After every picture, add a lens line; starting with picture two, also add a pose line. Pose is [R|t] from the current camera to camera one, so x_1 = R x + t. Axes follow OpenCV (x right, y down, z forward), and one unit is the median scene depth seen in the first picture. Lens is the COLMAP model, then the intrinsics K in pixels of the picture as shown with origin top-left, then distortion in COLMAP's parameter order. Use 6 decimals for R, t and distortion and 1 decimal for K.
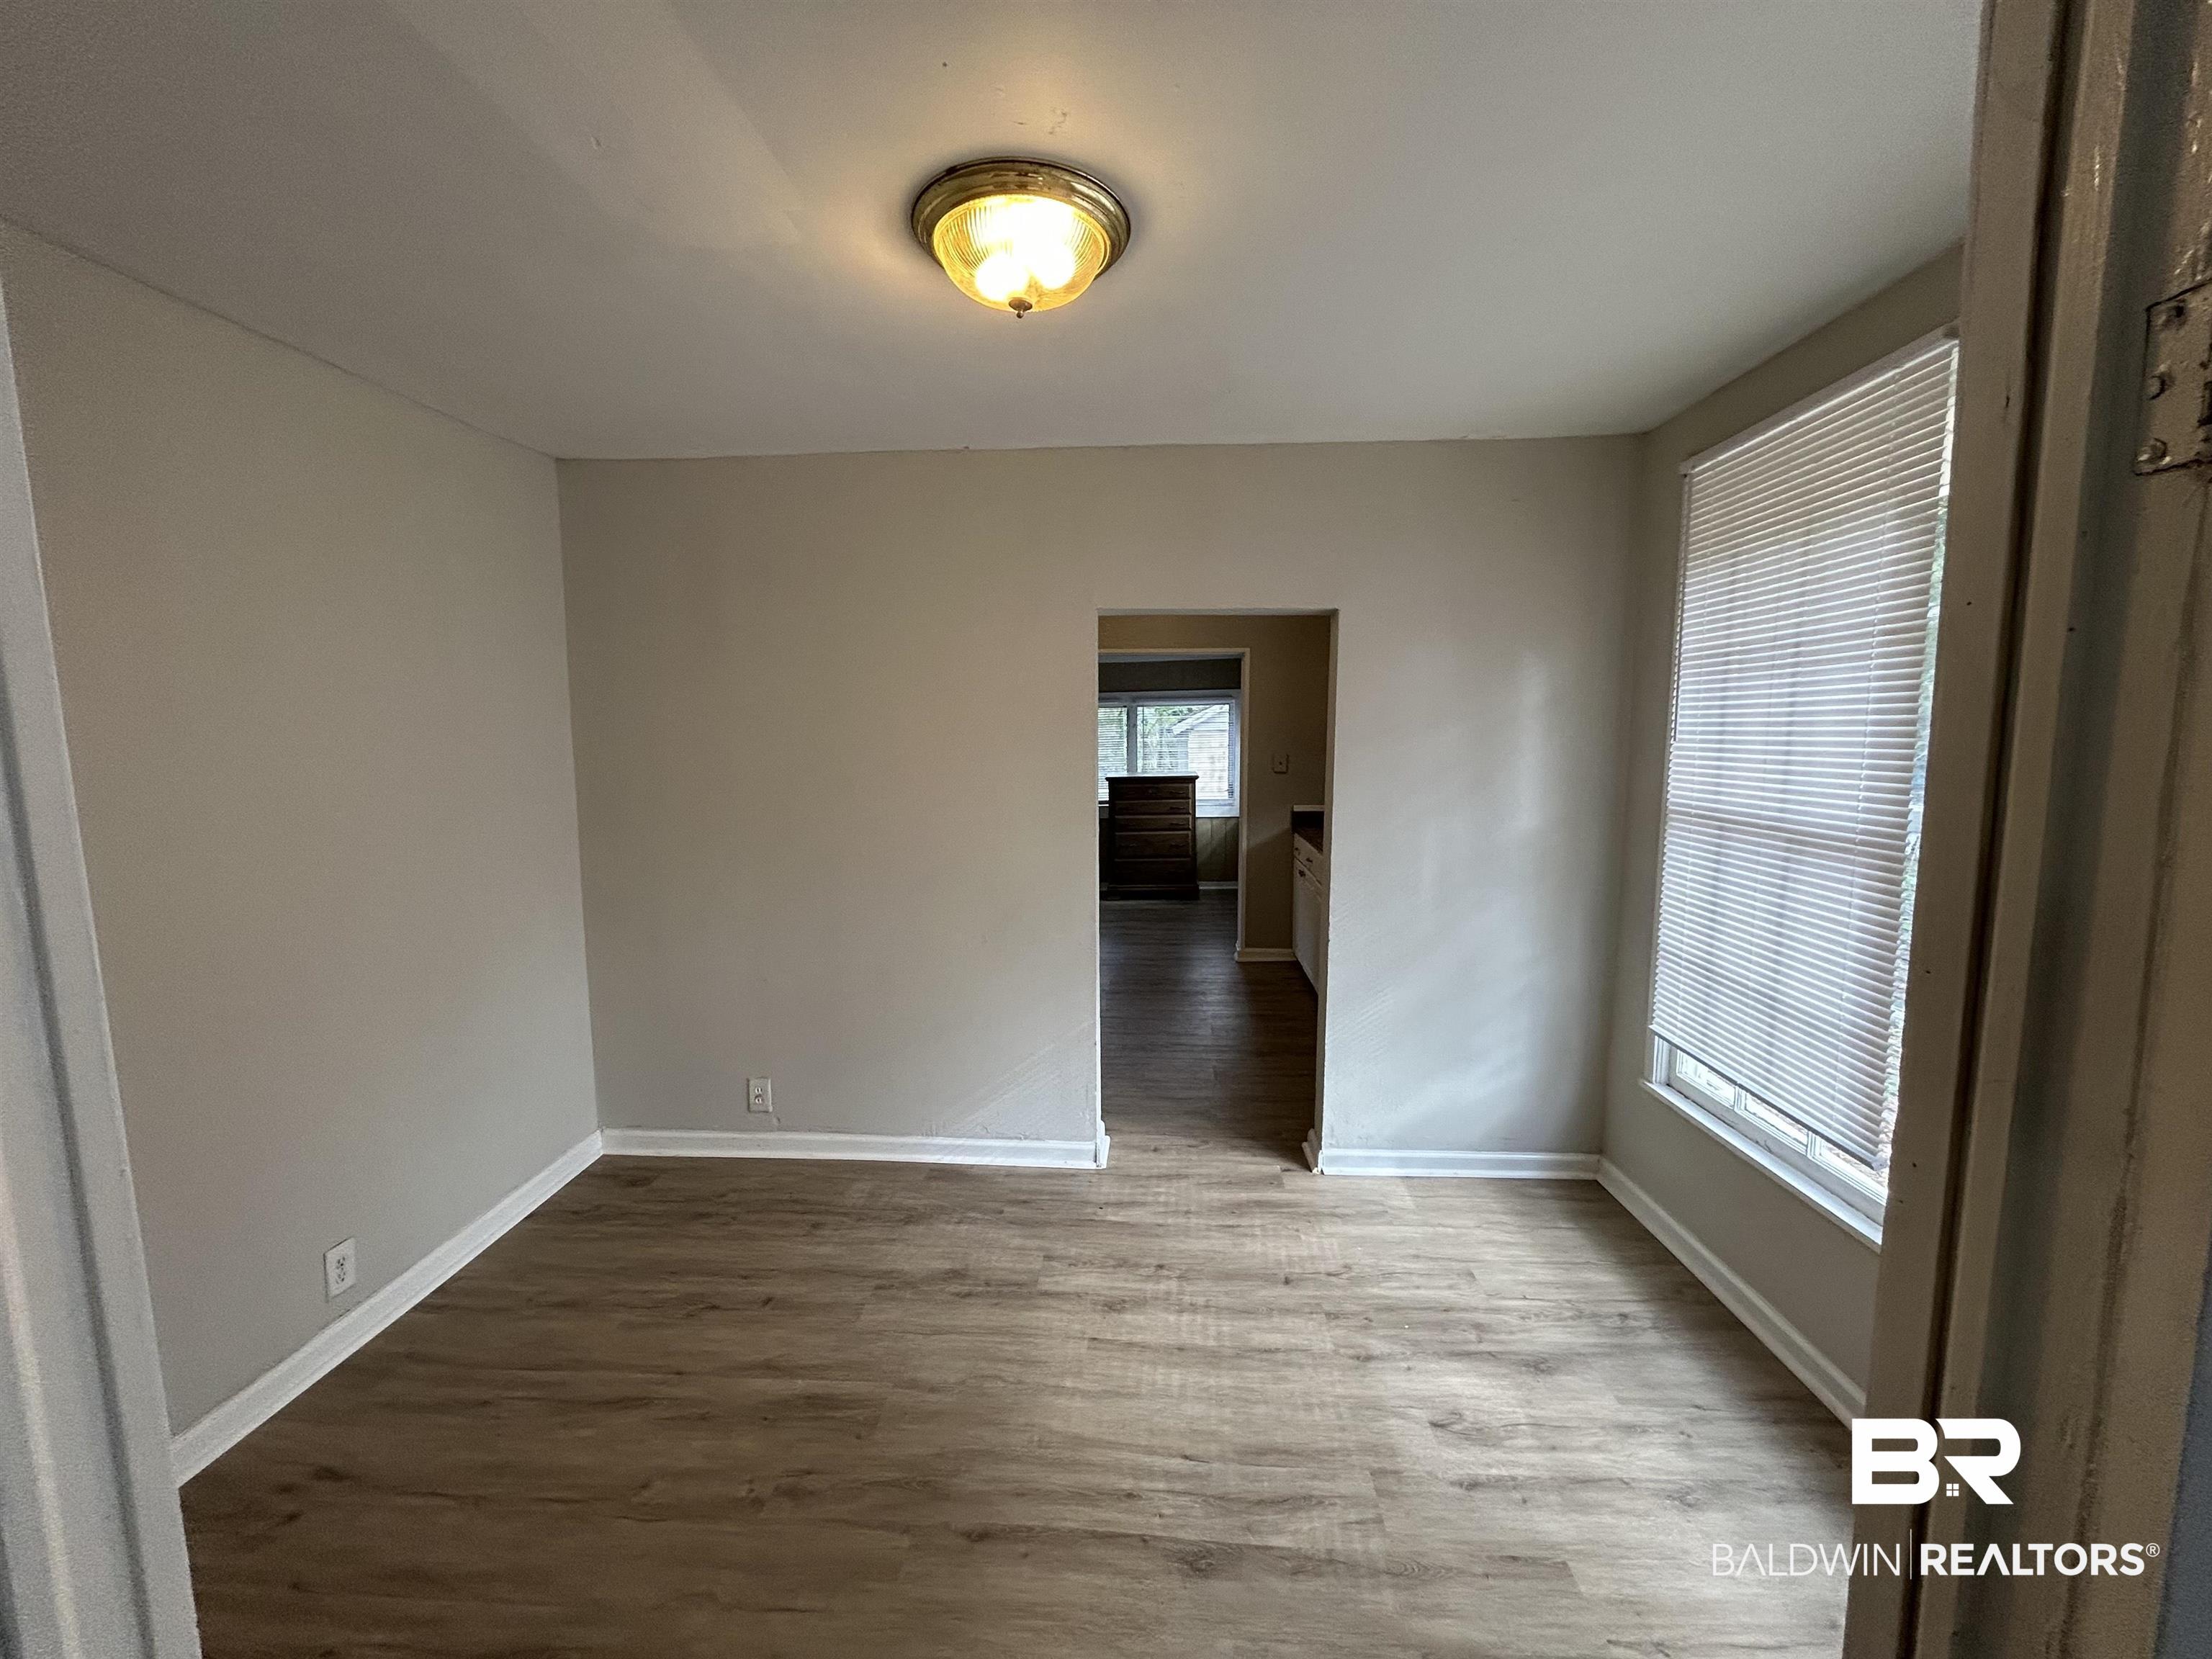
lens RADIAL K [[885.7, 0, 1106.0], [0, 885.7, 829.5], [0, 0, 1]] dist [0.000624, -0.000181]
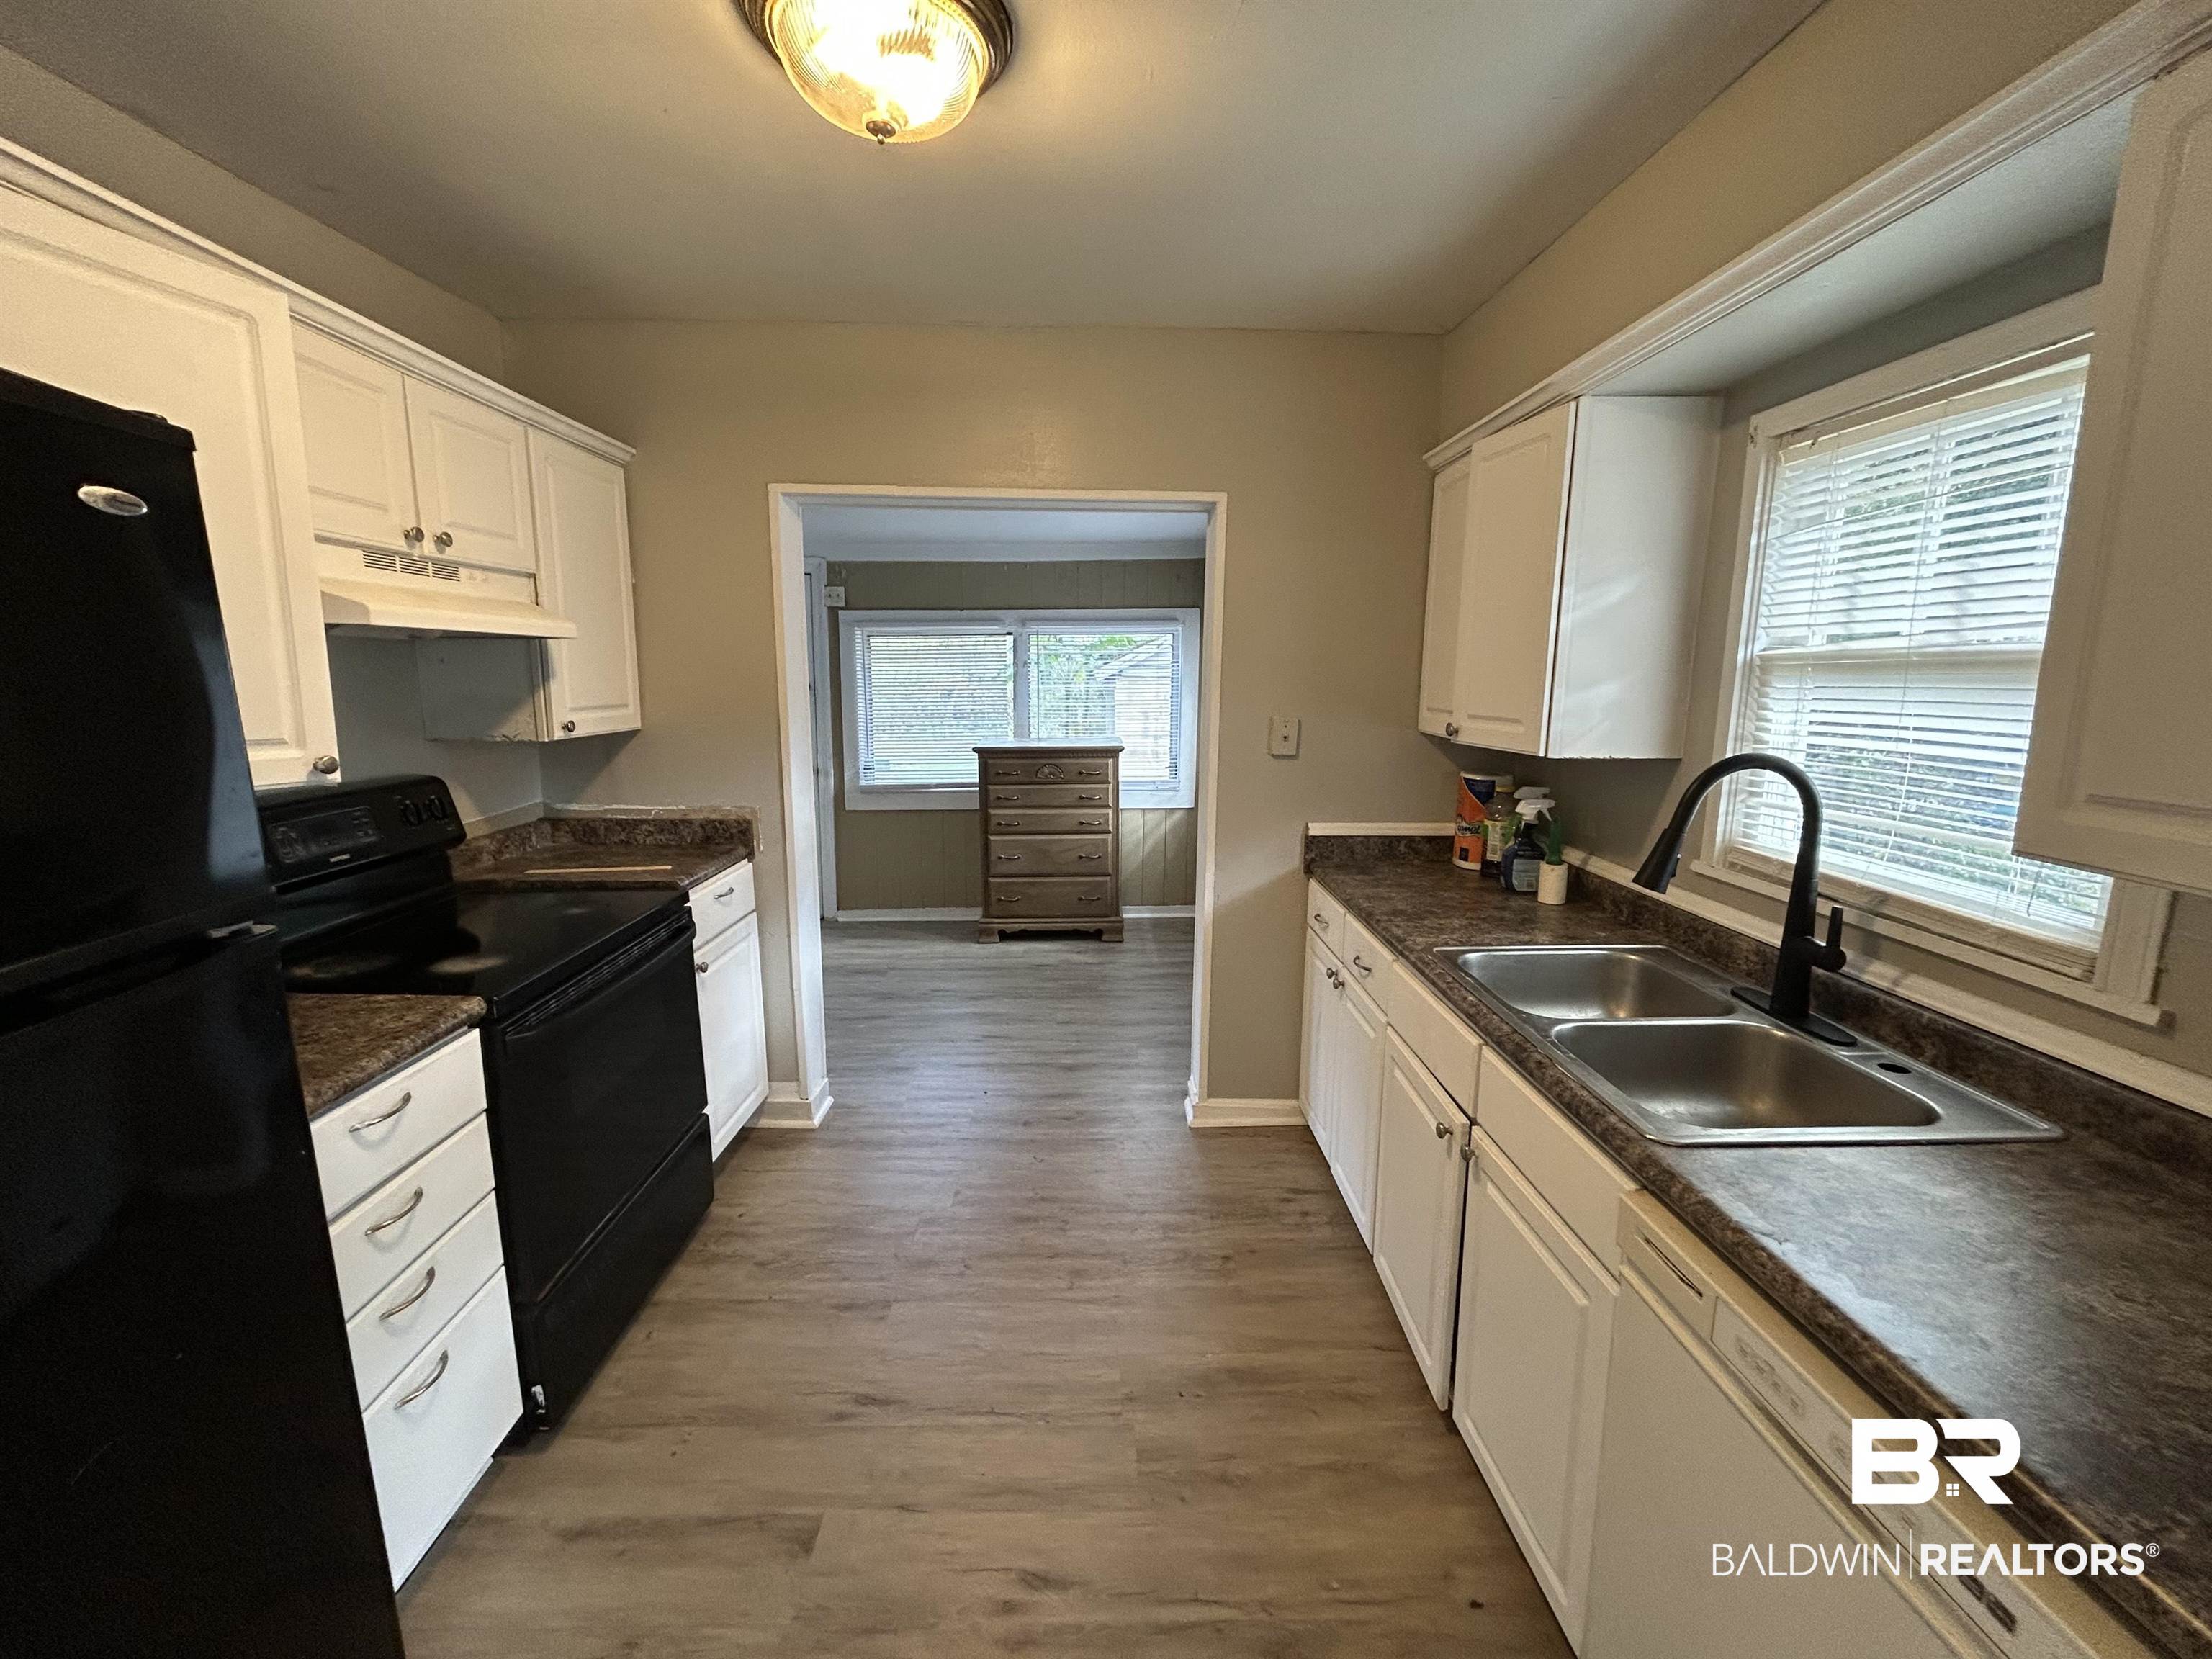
lens RADIAL K [[885.7, 0, 1106.0], [0, 885.7, 829.5], [0, 0, 1]] dist [0.000624, -0.000181]
pose [[0.997079, 0.001187, 0.076363, 0.046775], [-0.005571, 0.998346, 0.057219, -0.039674], [-0.076169, -0.057477, 0.995437, 0.396330]]
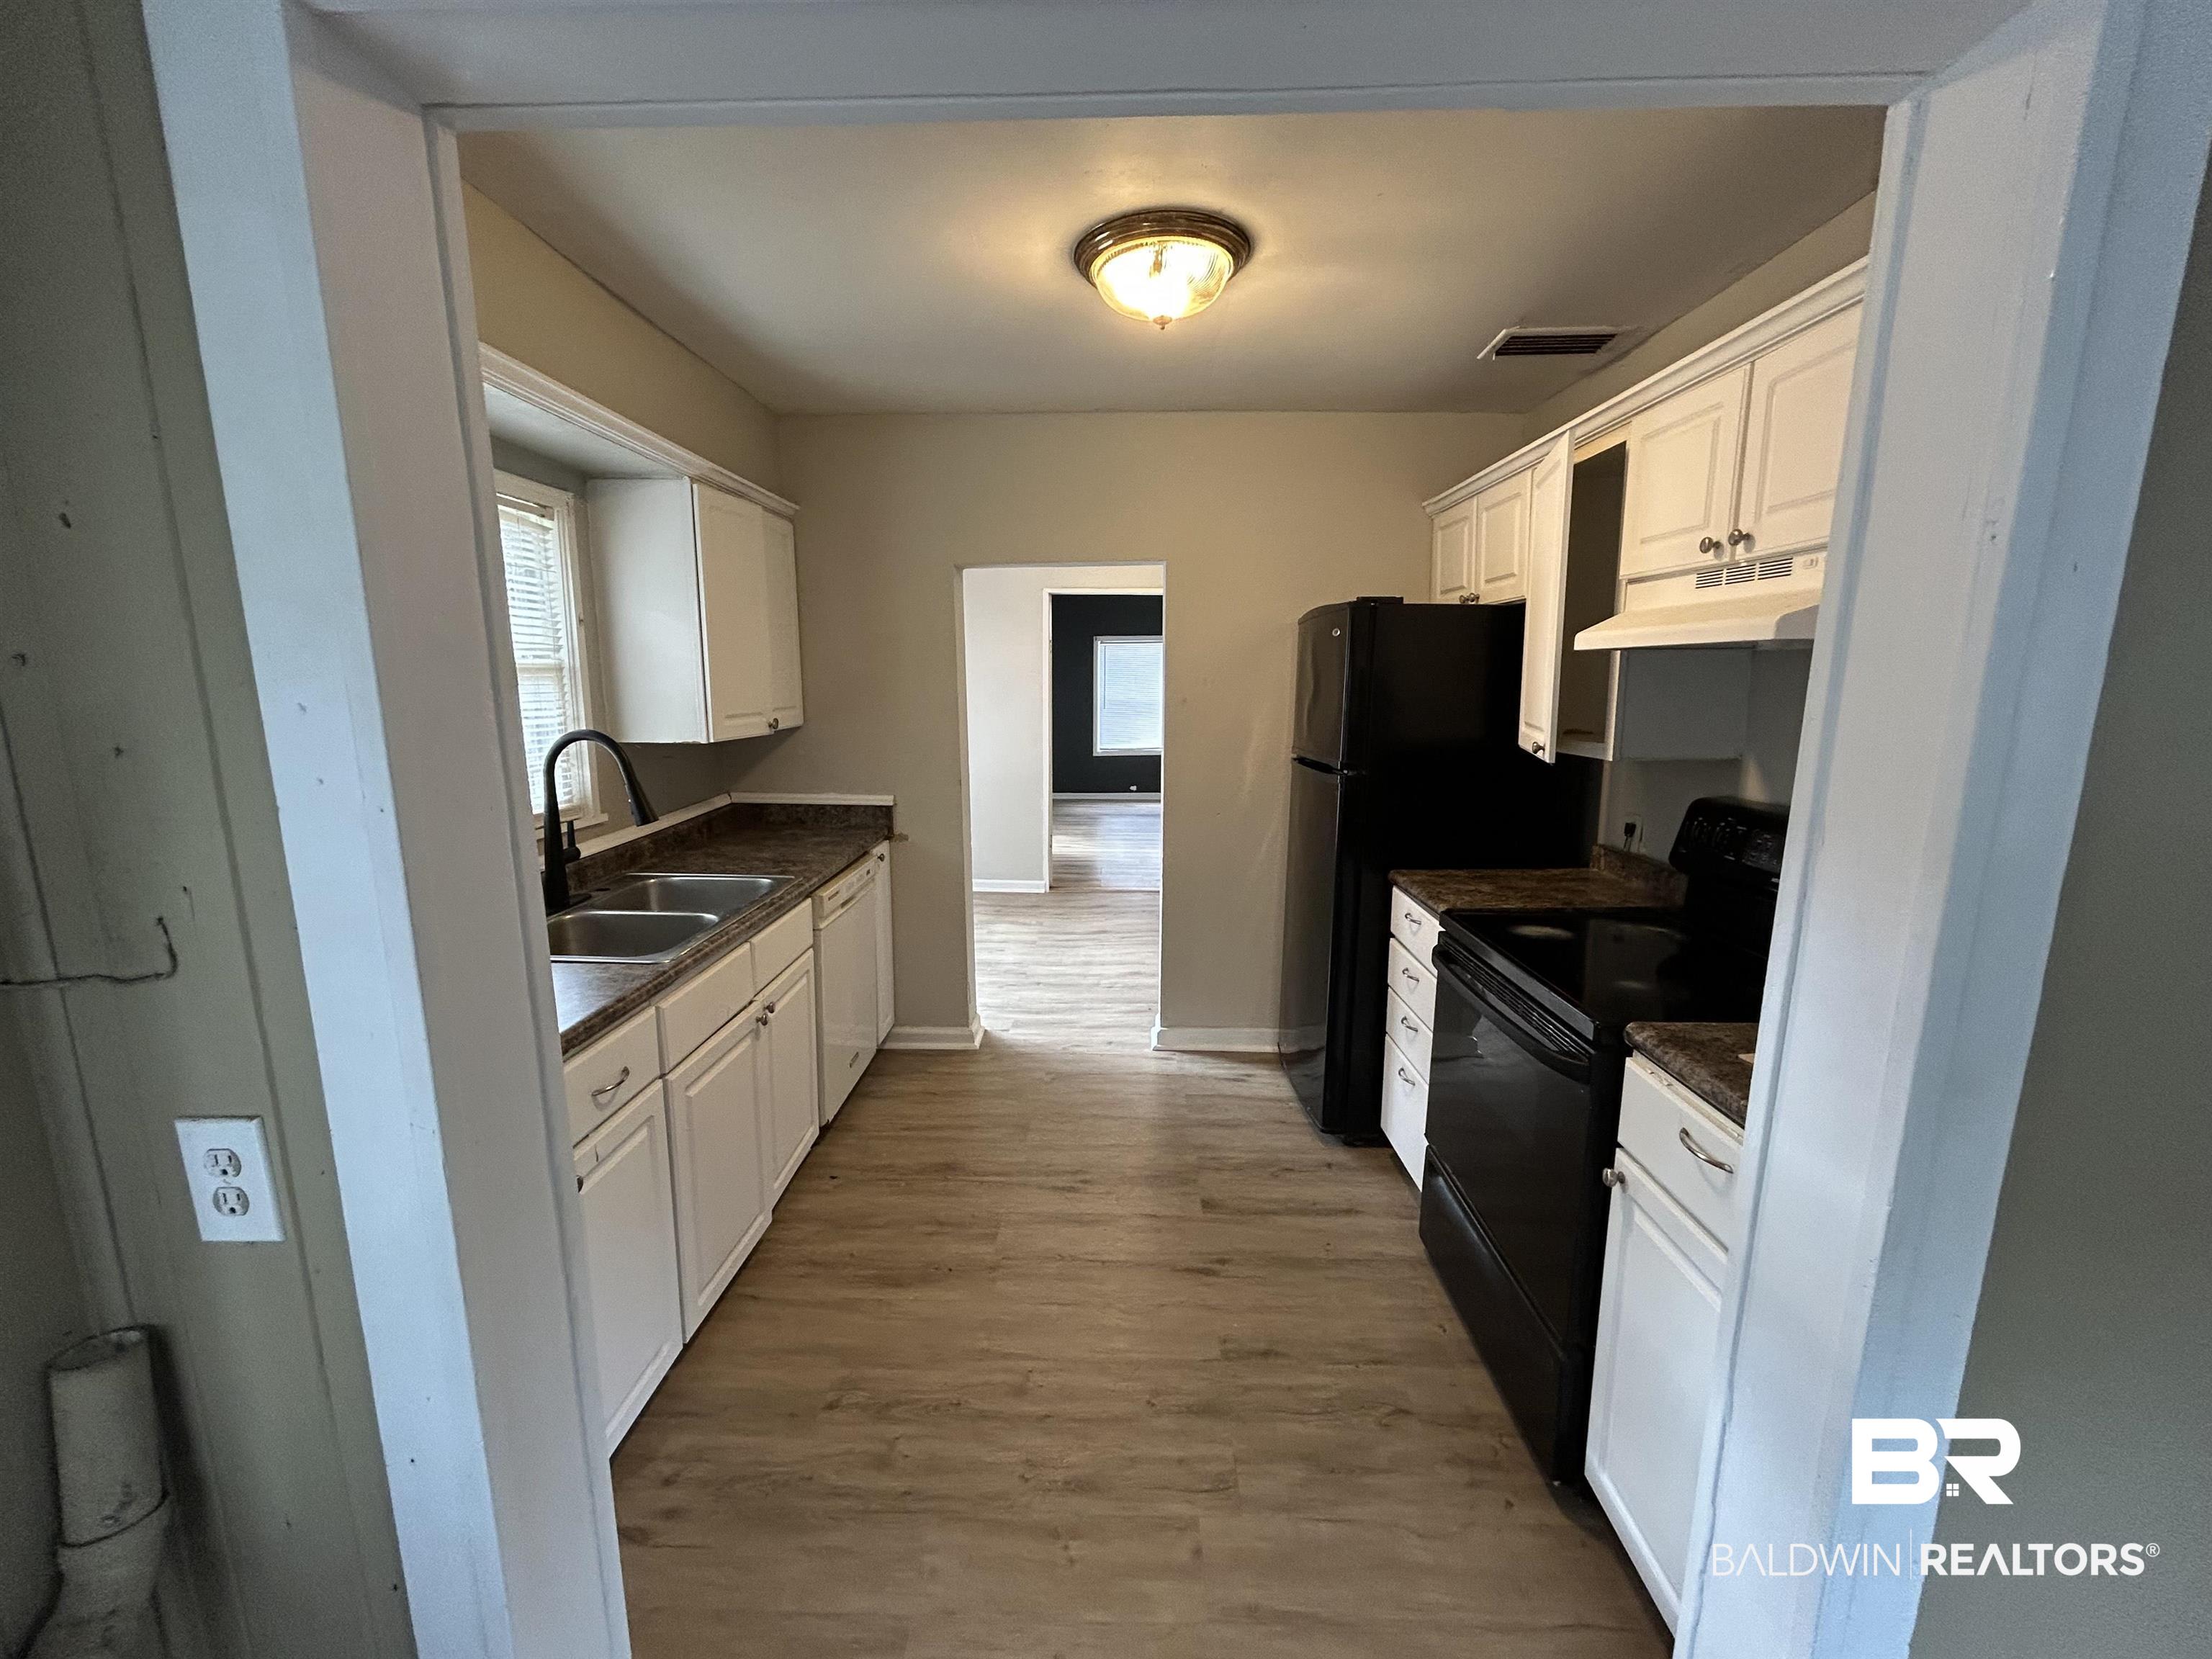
lens RADIAL K [[885.7, 0, 1106.0], [0, 885.7, 829.5], [0, 0, 1]] dist [0.000624, -0.000181]
pose [[-0.999466, 0.010637, -0.030883, 0.041360], [0.001342, 0.958069, 0.286534, -0.100332], [0.032636, 0.286340, -0.957572, 0.891571]]
